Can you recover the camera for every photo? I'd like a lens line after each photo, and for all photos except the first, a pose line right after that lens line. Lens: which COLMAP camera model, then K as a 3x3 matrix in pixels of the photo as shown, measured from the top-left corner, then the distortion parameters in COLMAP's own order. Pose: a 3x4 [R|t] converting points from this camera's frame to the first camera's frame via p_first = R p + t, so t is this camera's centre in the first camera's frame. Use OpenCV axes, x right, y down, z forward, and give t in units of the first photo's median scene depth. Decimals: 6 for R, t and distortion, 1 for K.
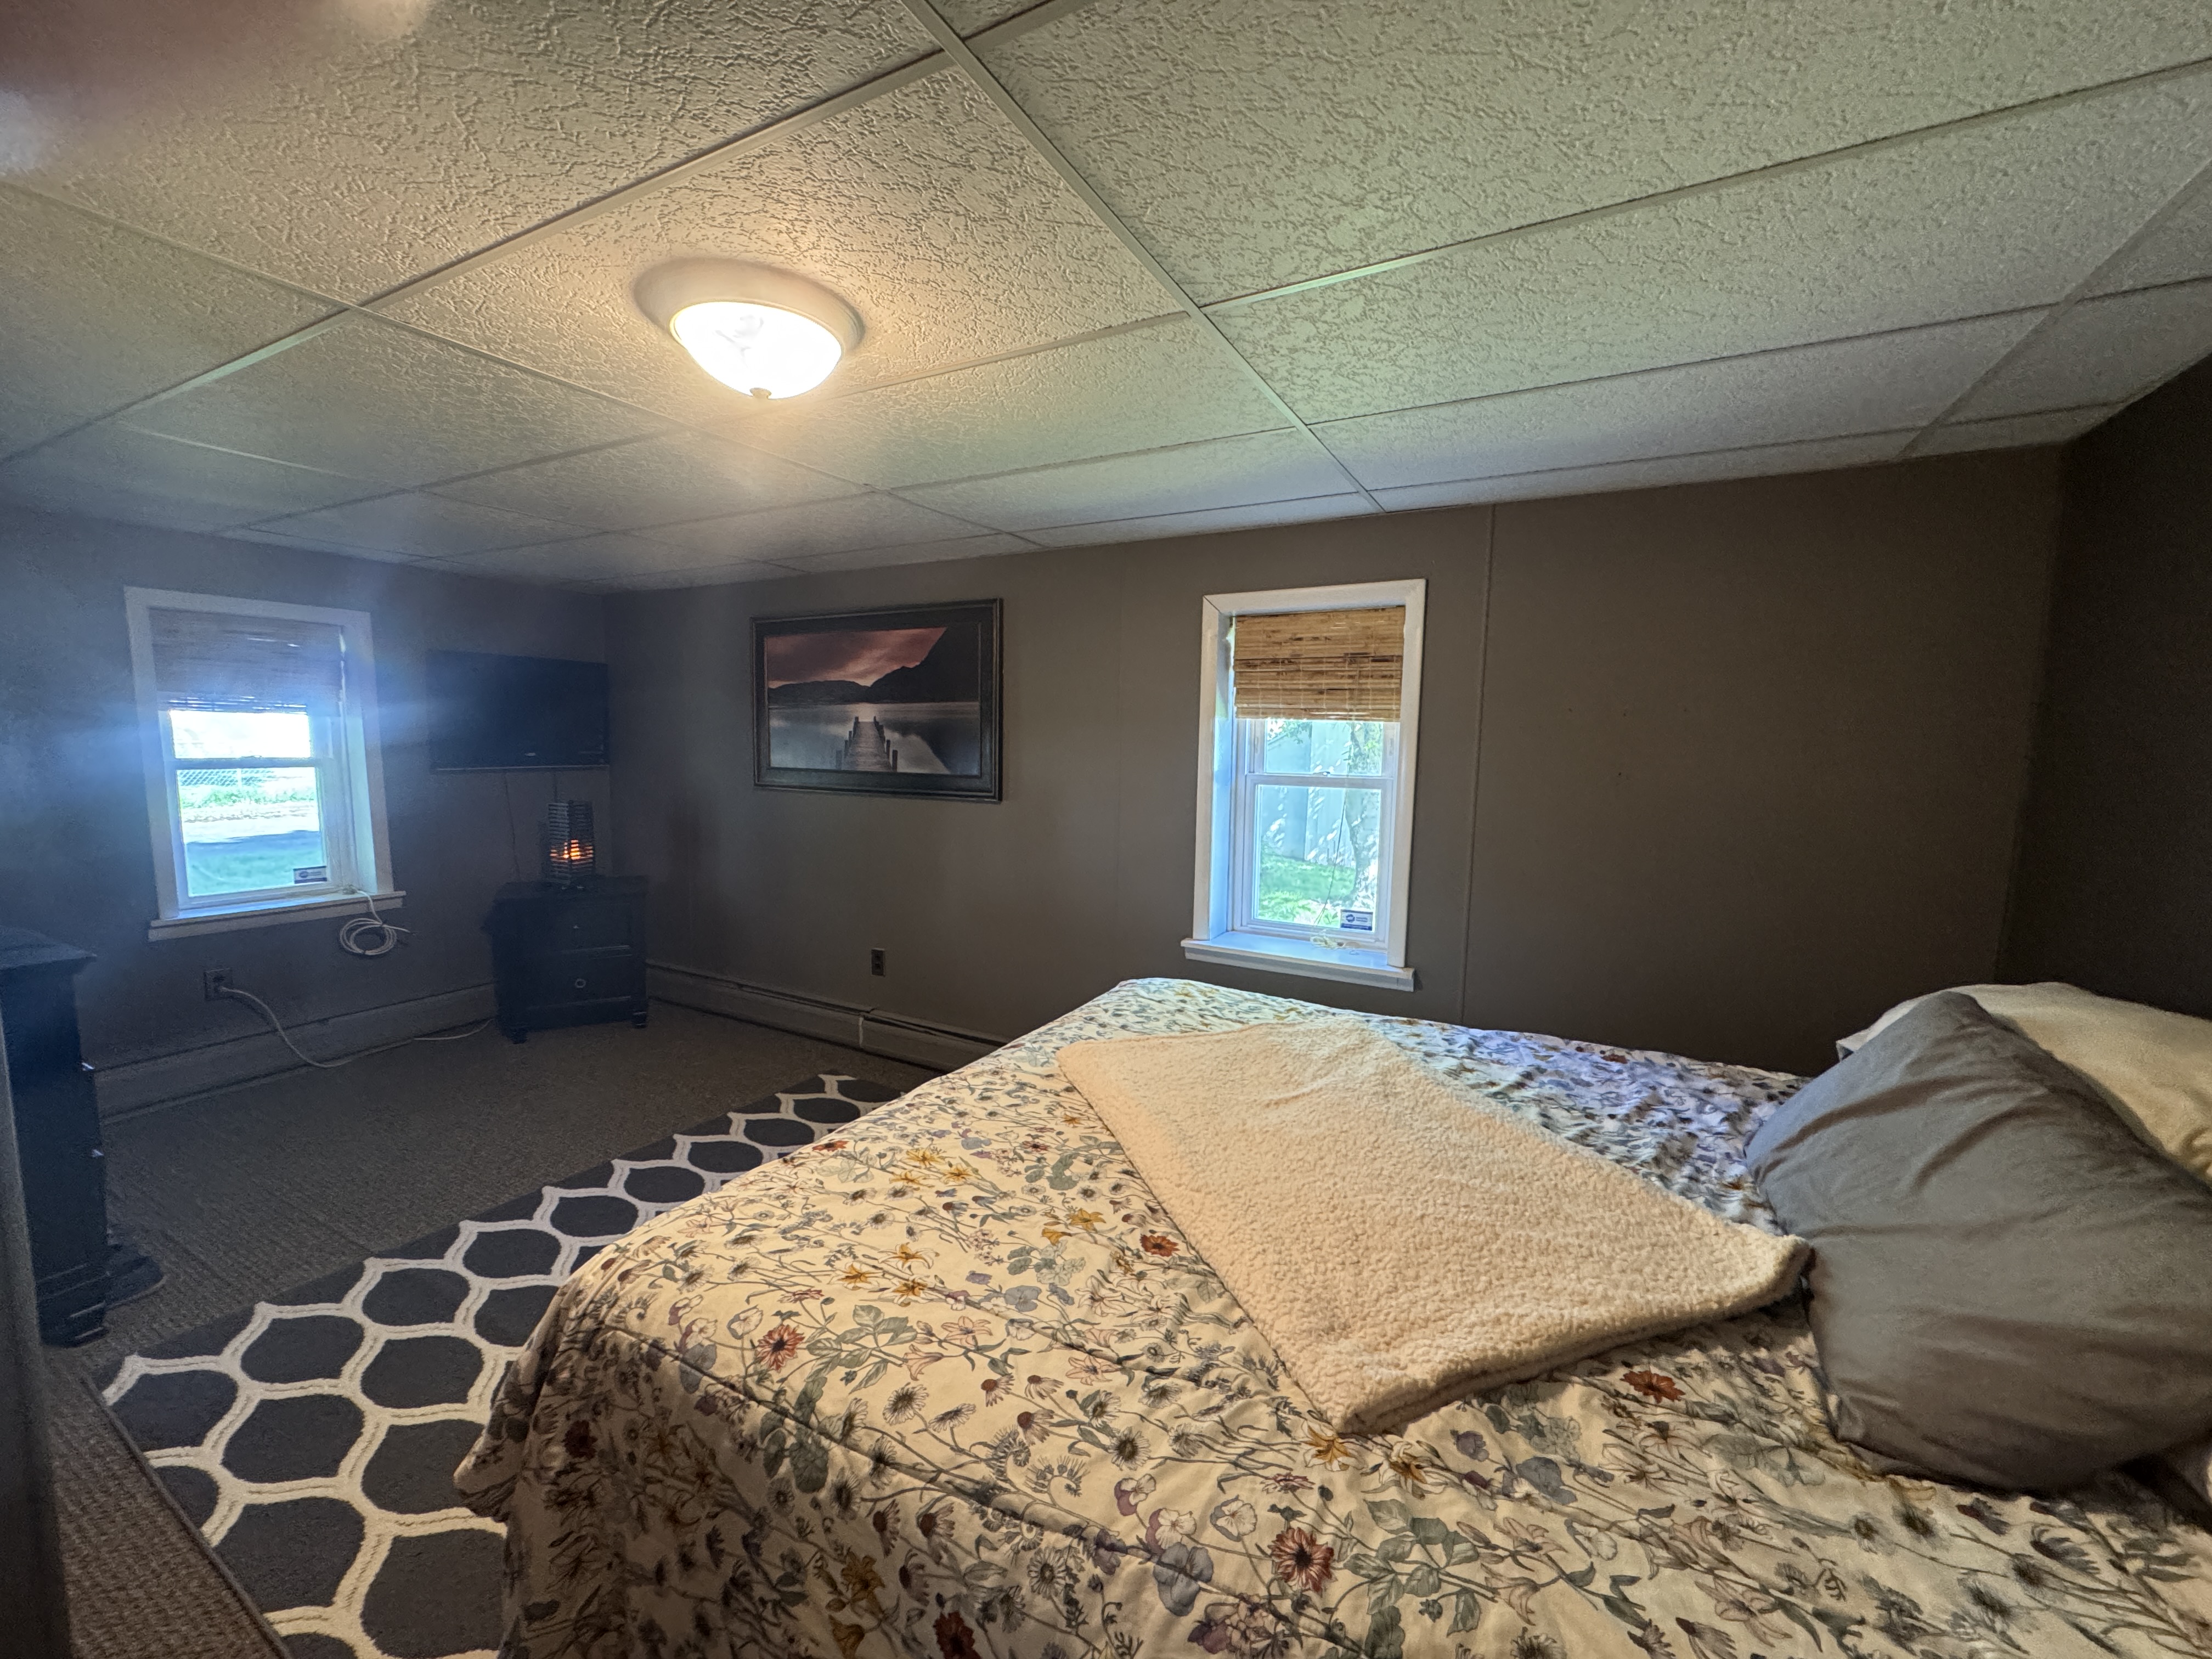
lens RADIAL K [[877.8, 0, 1113.1], [0, 877.8, 825.6], [0, 0, 1]] dist [-0.001804, 0.000772]
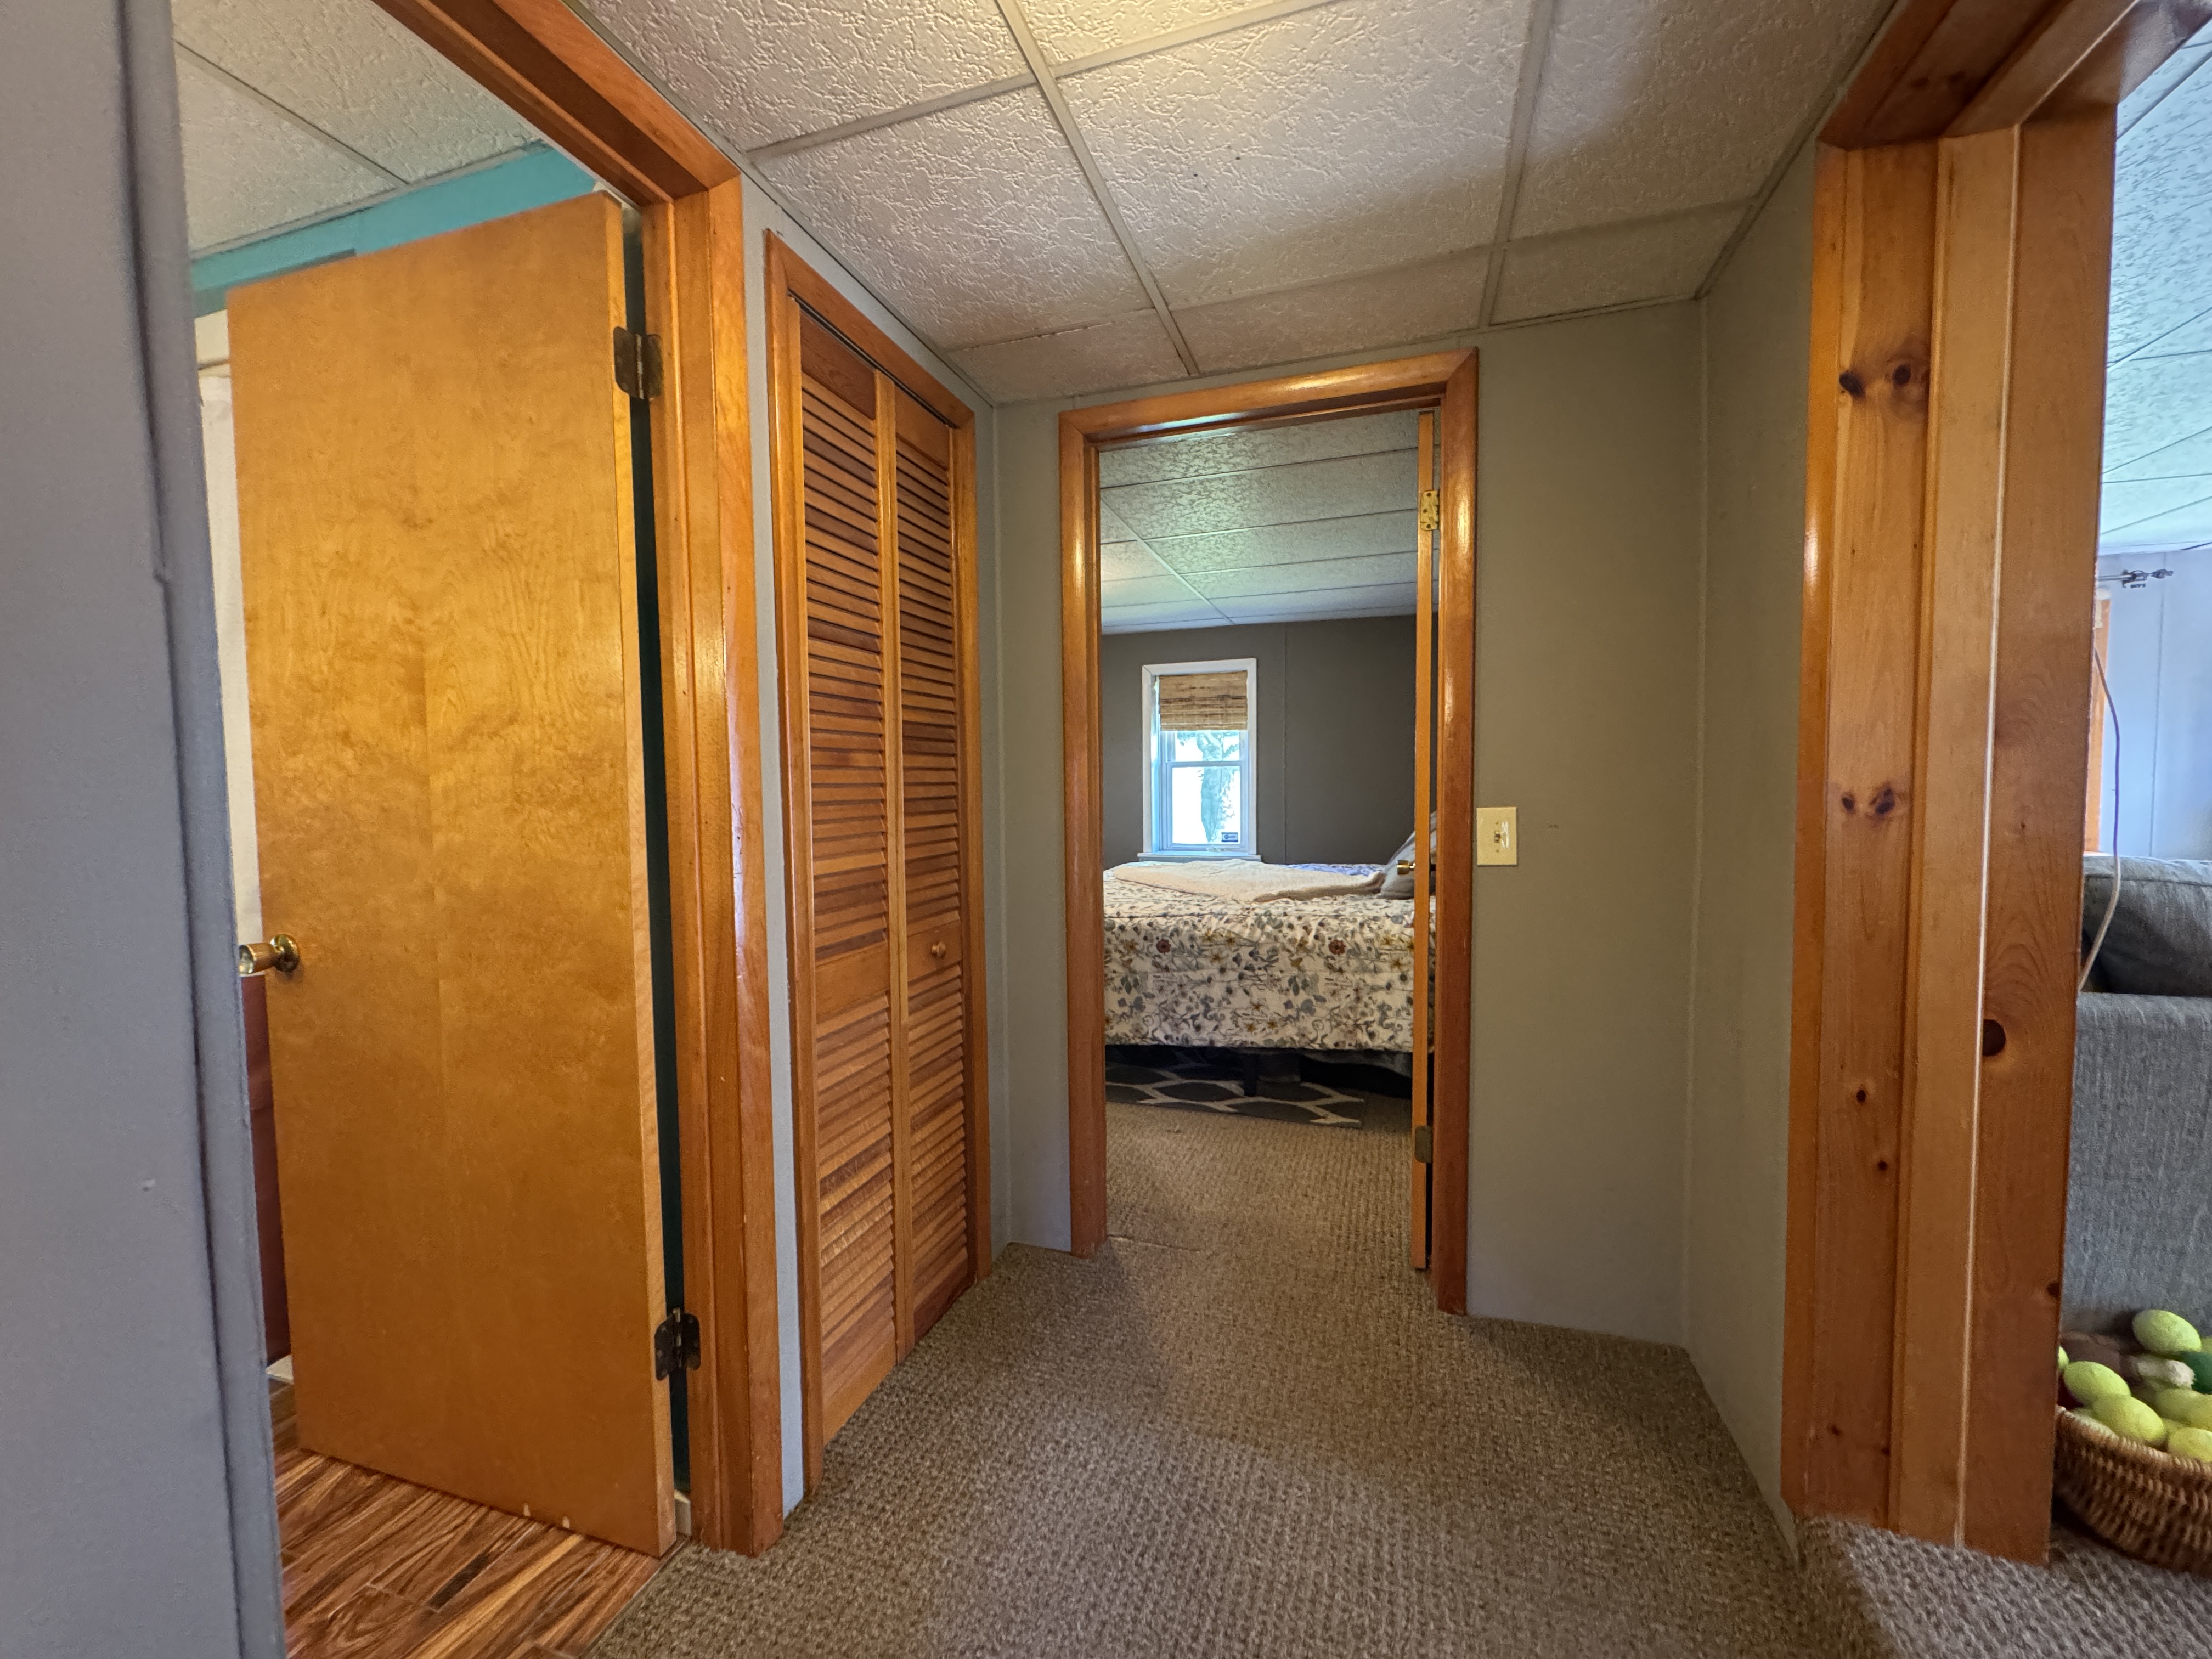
lens RADIAL K [[877.8, 0, 1107.4], [0, 877.8, 828.5], [0, 0, 1]] dist [-0.001804, 0.000772]
pose [[0.983726, -0.034779, 0.176274, -0.308136], [0.042897, 0.998177, -0.042453, 0.159049], [-0.174477, 0.049324, 0.983425, -0.795692]]
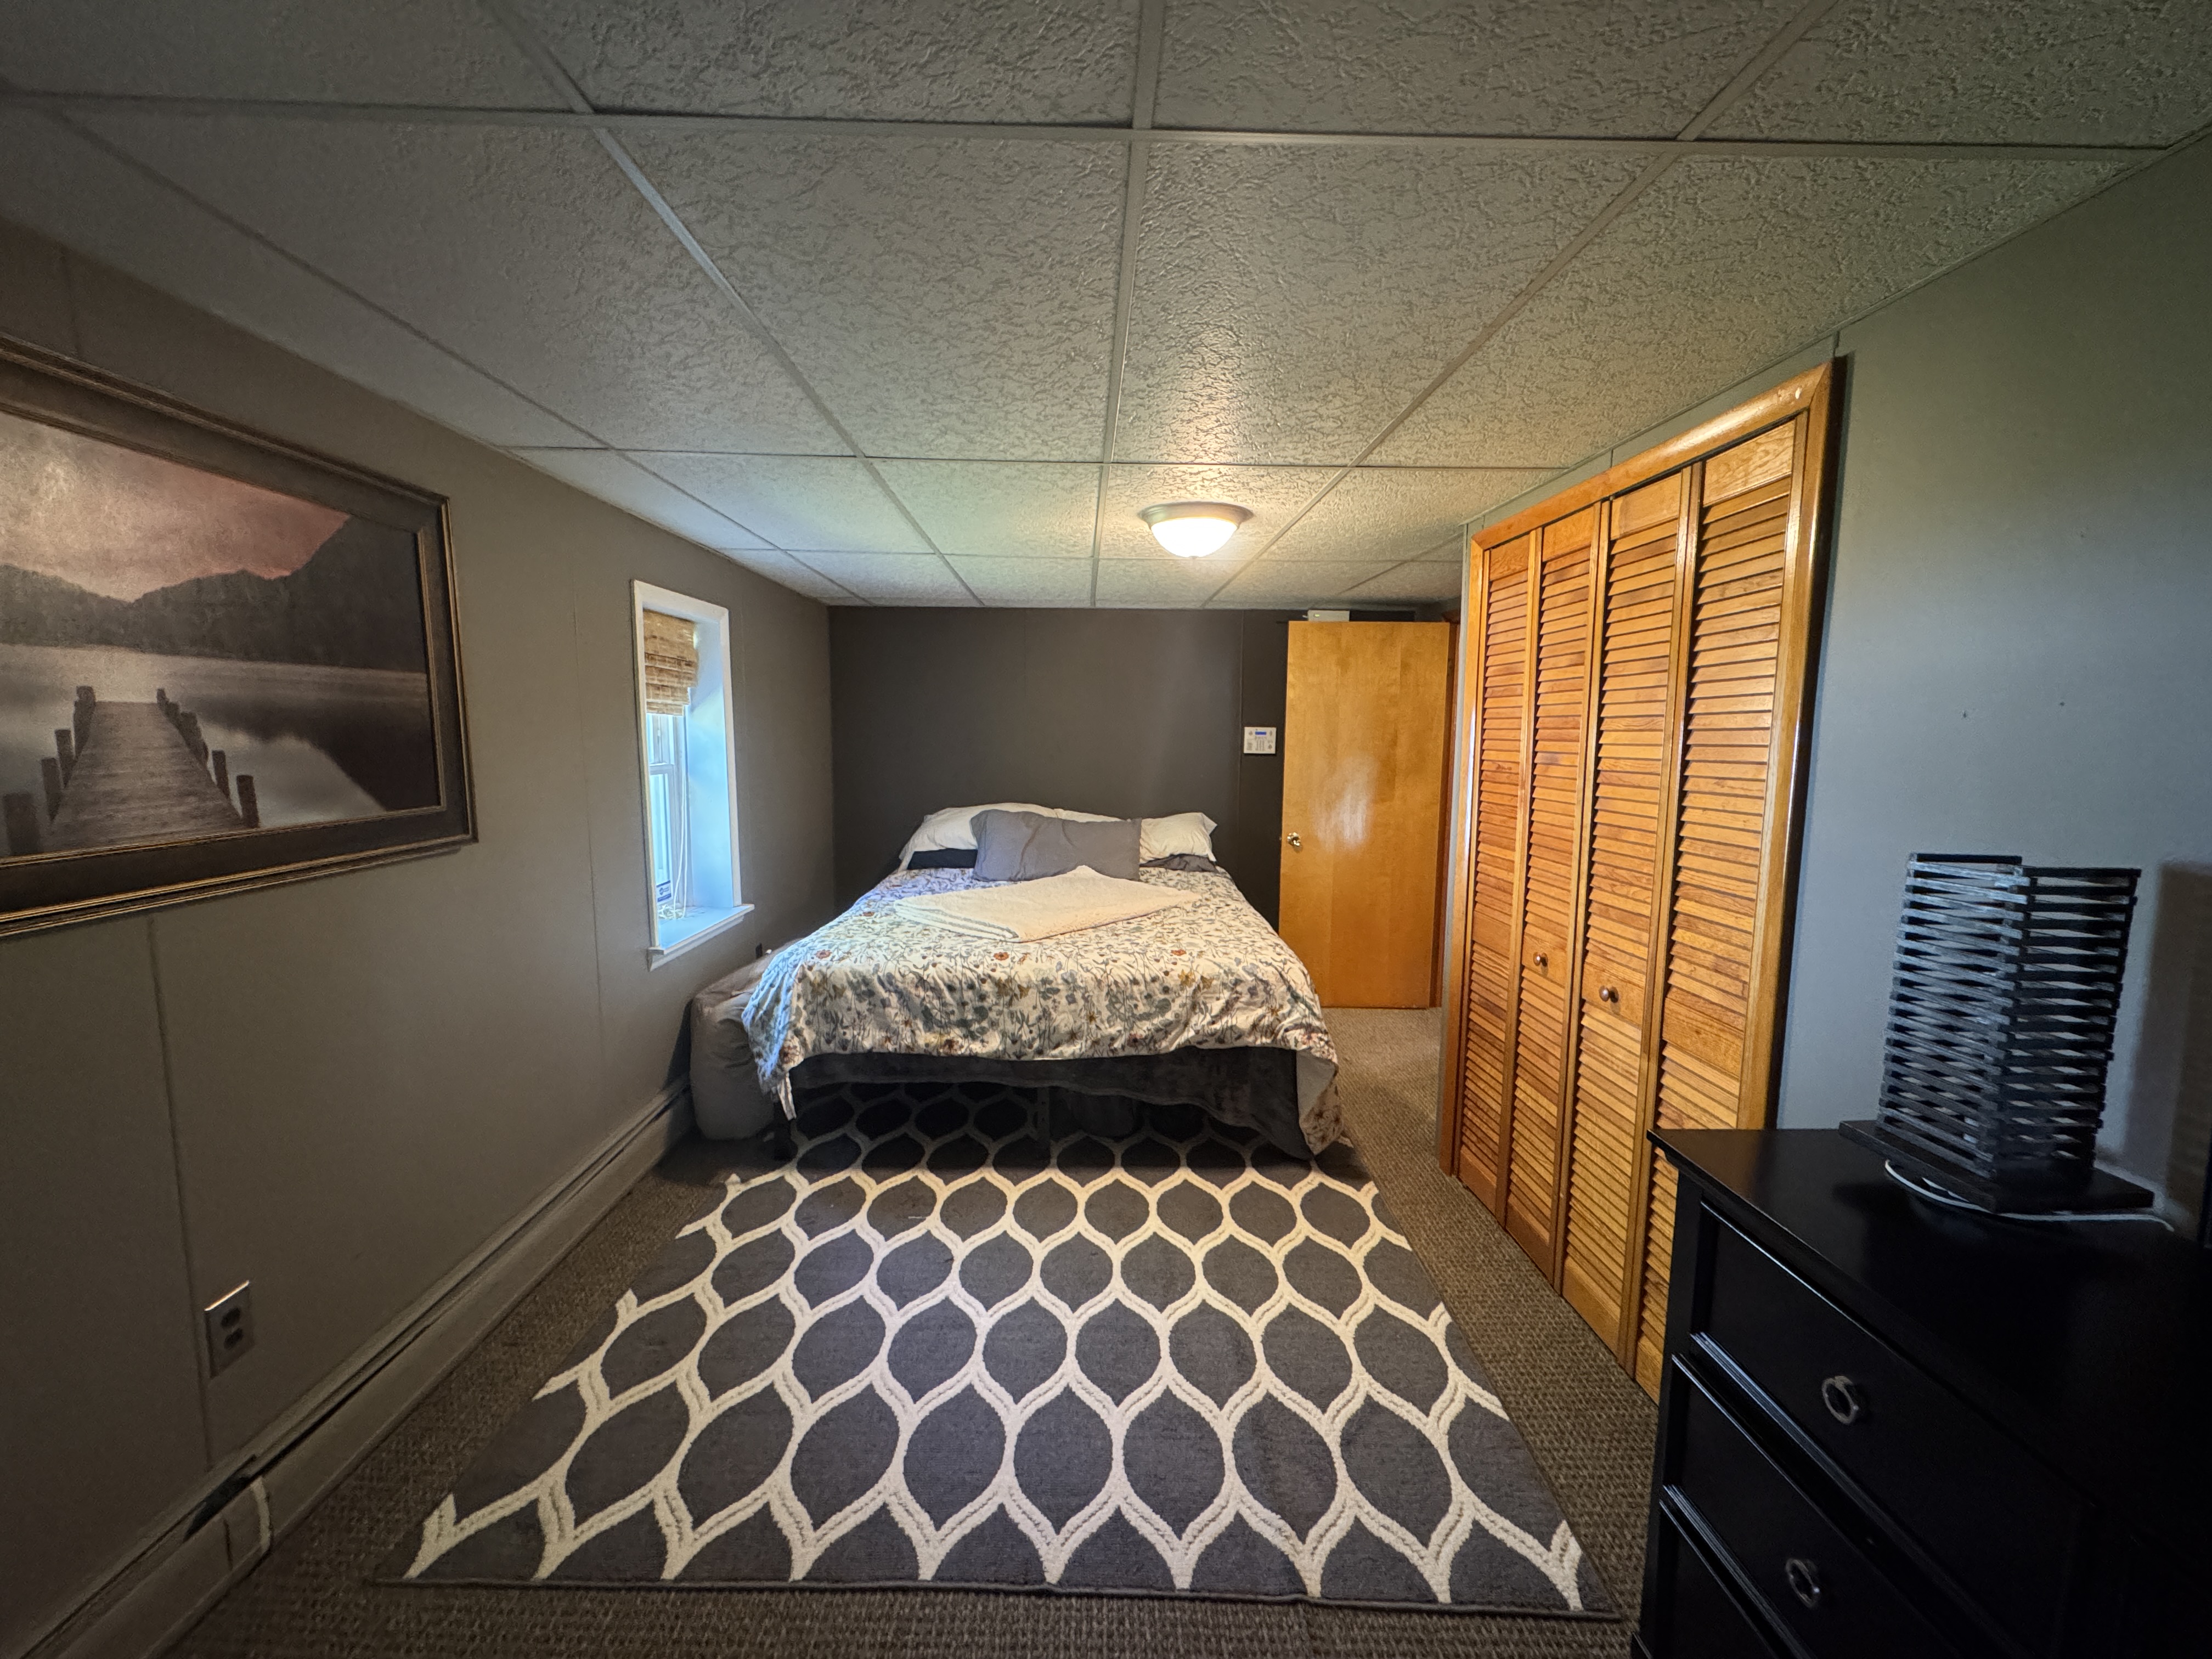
lens RADIAL K [[877.8, 0, 1106.9], [0, 877.8, 832.9], [0, 0, 1]] dist [-0.001804, 0.000772]
pose [[-0.493695, -0.117834, 0.861615, -0.980069], [0.074511, 0.981403, 0.176910, -0.126159], [-0.866437, 0.151539, -0.475734, 1.053269]]
